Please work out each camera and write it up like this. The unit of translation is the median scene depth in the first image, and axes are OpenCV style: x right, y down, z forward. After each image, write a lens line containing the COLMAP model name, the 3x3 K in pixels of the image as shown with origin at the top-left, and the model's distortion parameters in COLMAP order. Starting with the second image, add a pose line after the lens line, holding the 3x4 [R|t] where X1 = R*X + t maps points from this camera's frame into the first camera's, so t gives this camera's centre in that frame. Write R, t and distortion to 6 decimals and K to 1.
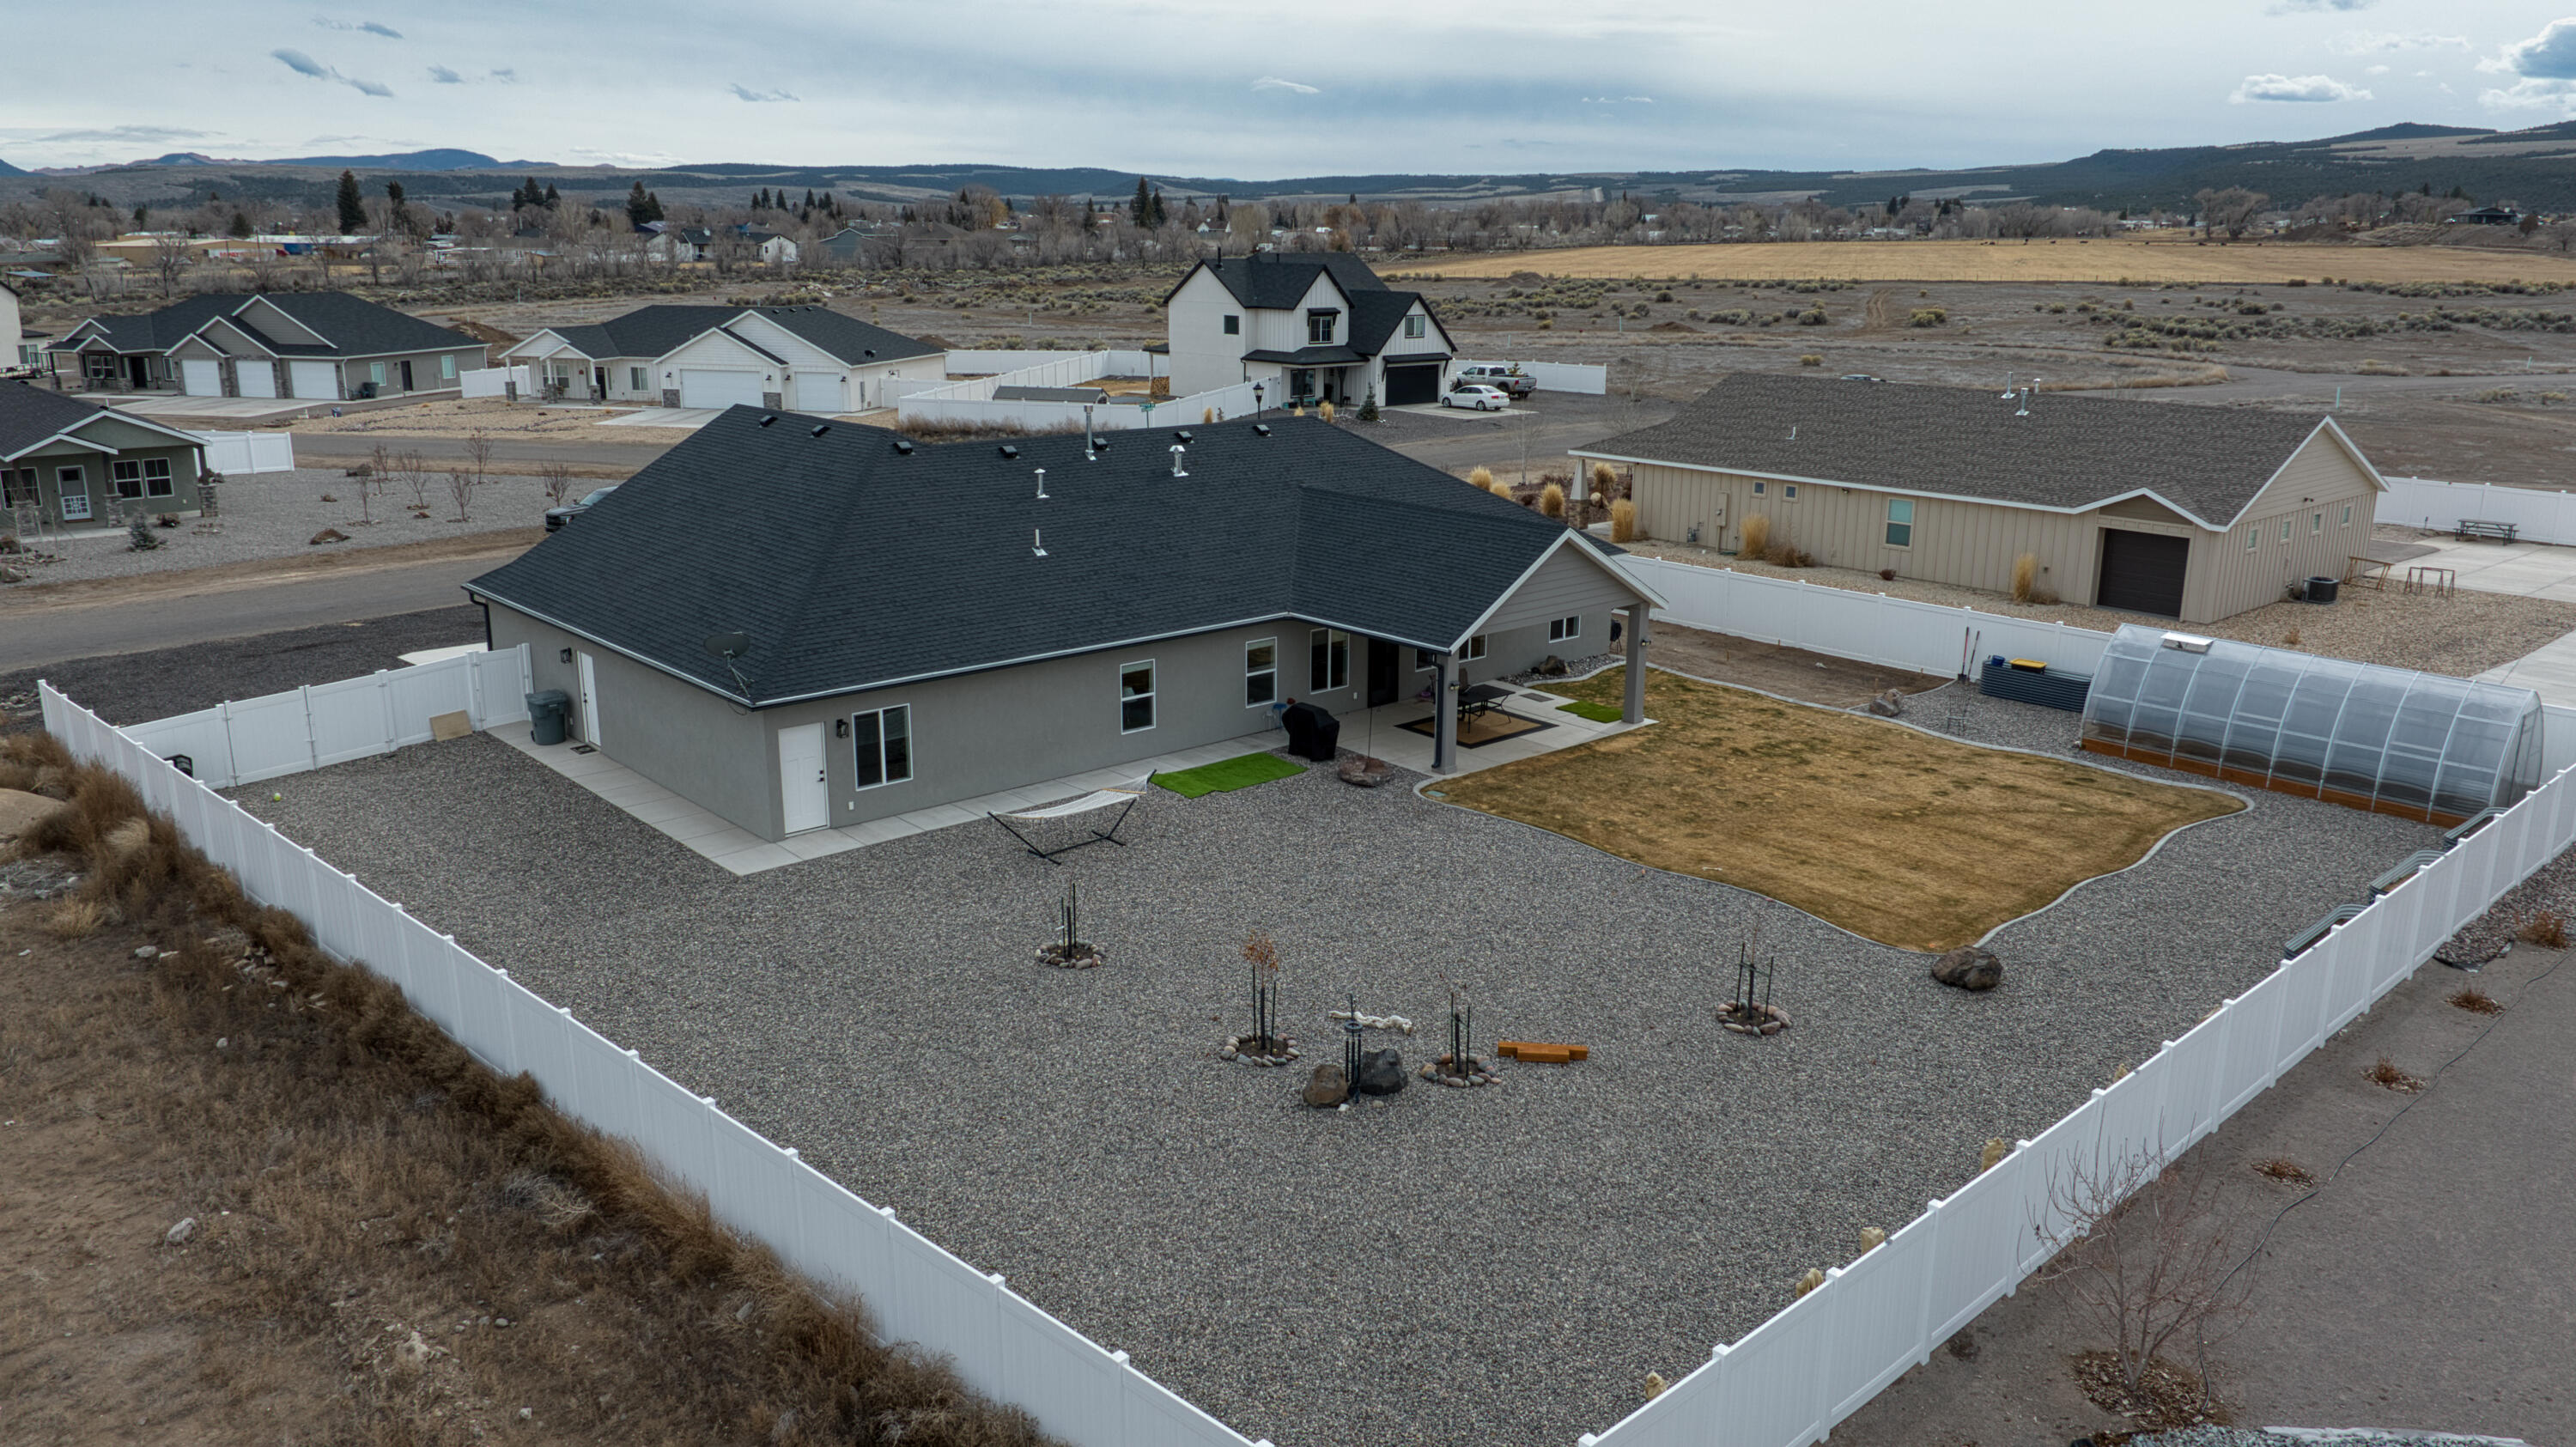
lens RADIAL K [[1844.5, 0, 1302.8], [0, 1844.5, 621.5], [0, 0, 1]] dist [0.017651, -0.056827]
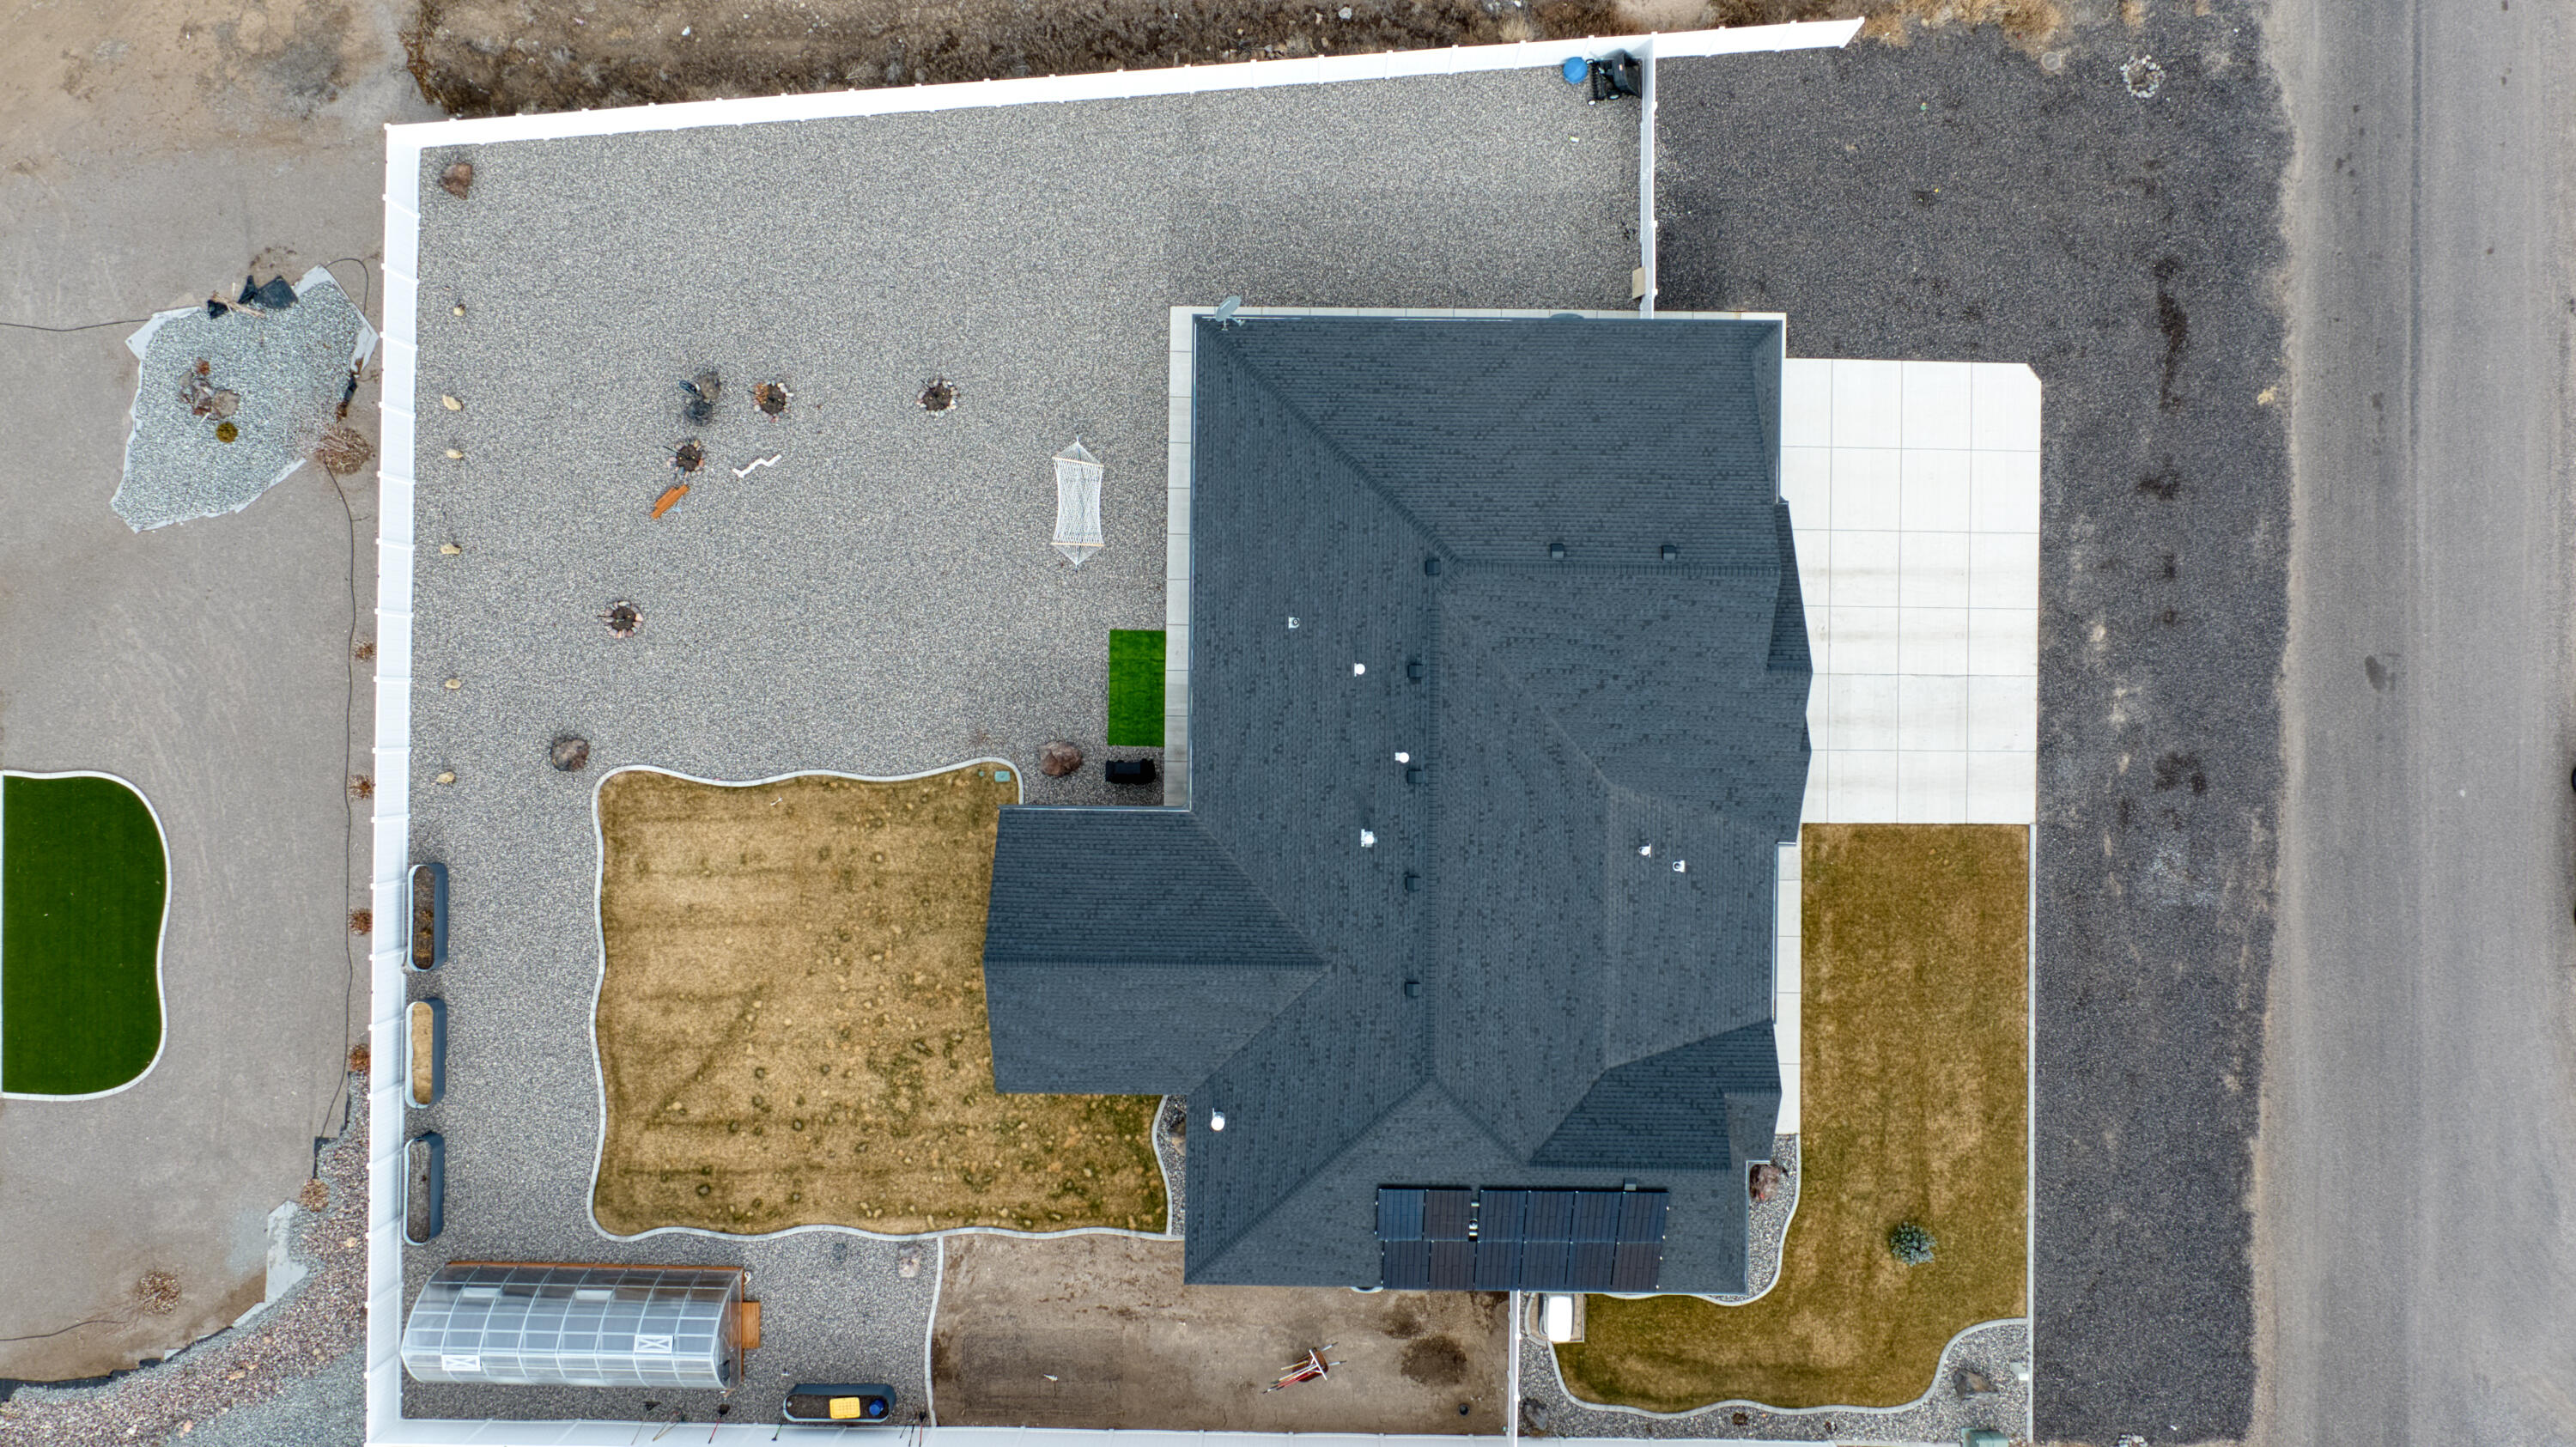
lens RADIAL K [[1841.5, 0, 1302.4], [0, 1841.5, 670.8], [0, 0, 1]] dist [0.018811, -0.054208]
pose [[-0.678368, 0.734711, -0.004103, -0.115725], [-0.148656, -0.131783, 0.980069, -1.129998], [0.719527, 0.665457, 0.198616, 0.760784]]
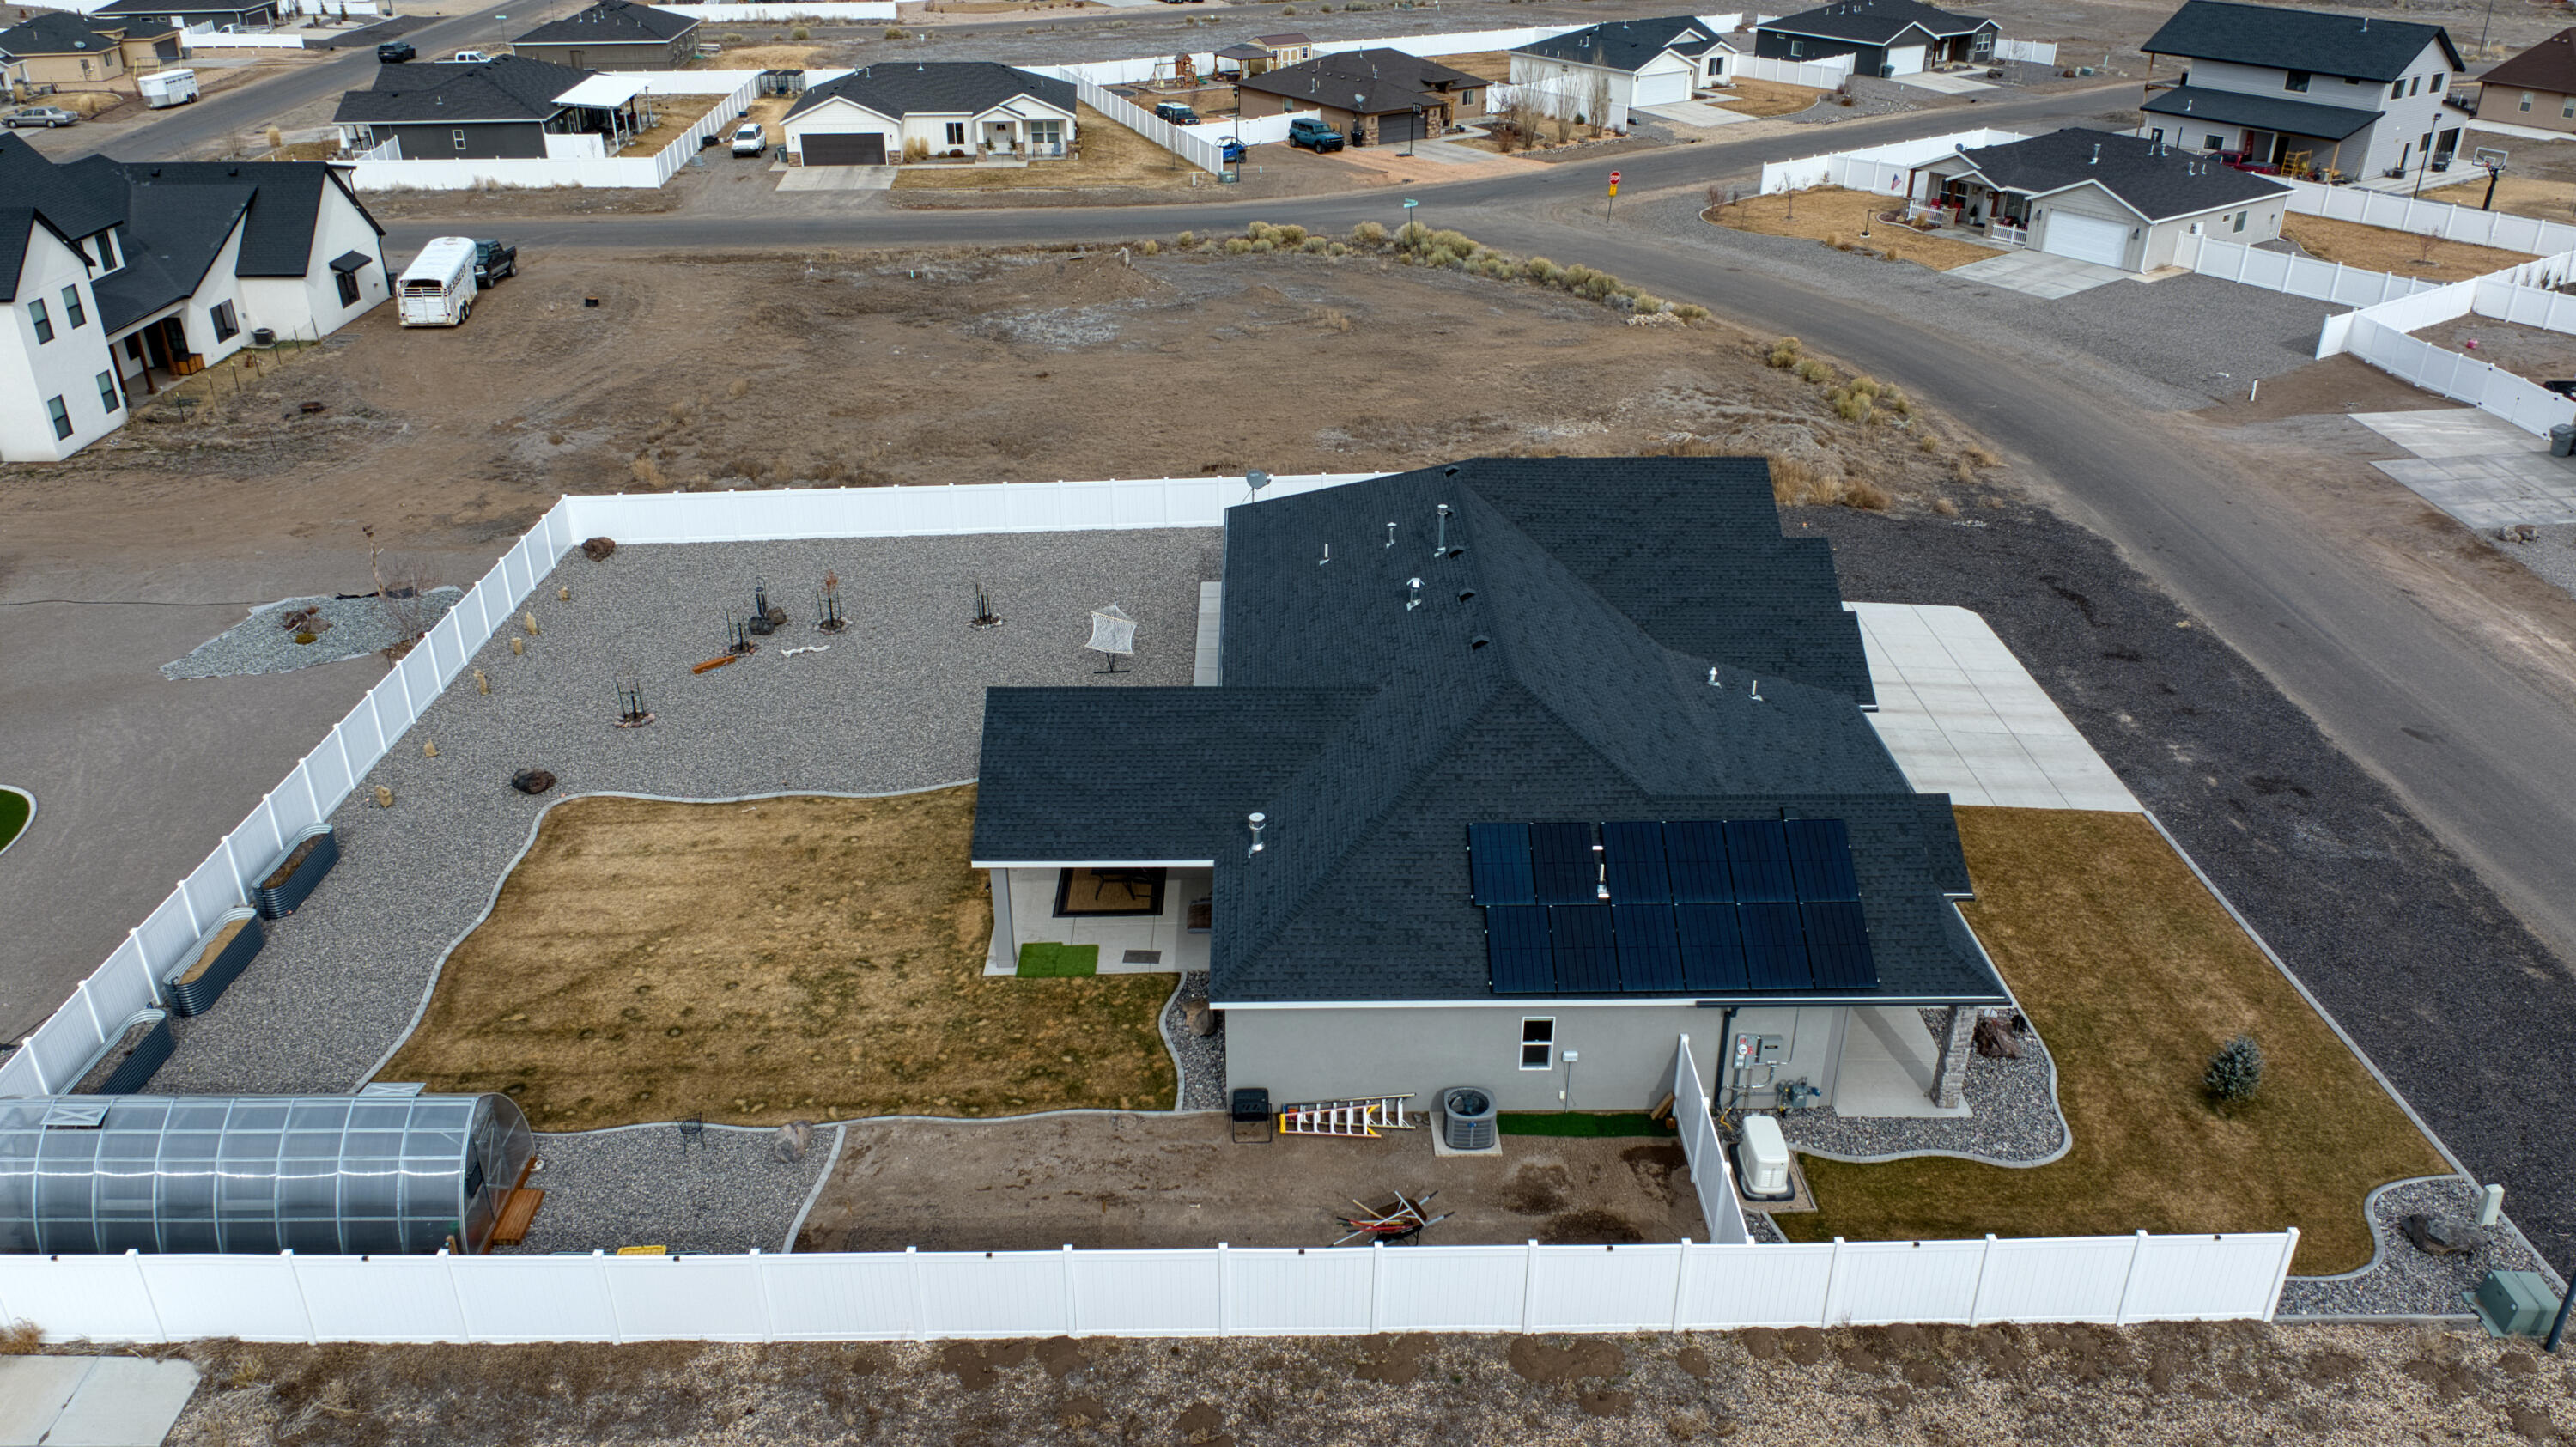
lens RADIAL K [[1821.2, 0, 1300.5], [0, 1821.2, 713.6], [0, 0, 1]] dist [0.008286, -0.041394]
pose [[-0.653250, 0.336367, -0.678323, 0.677734], [-0.165507, 0.810794, 0.561446, -0.595666], [0.738832, 0.479032, -0.473980, 1.534045]]
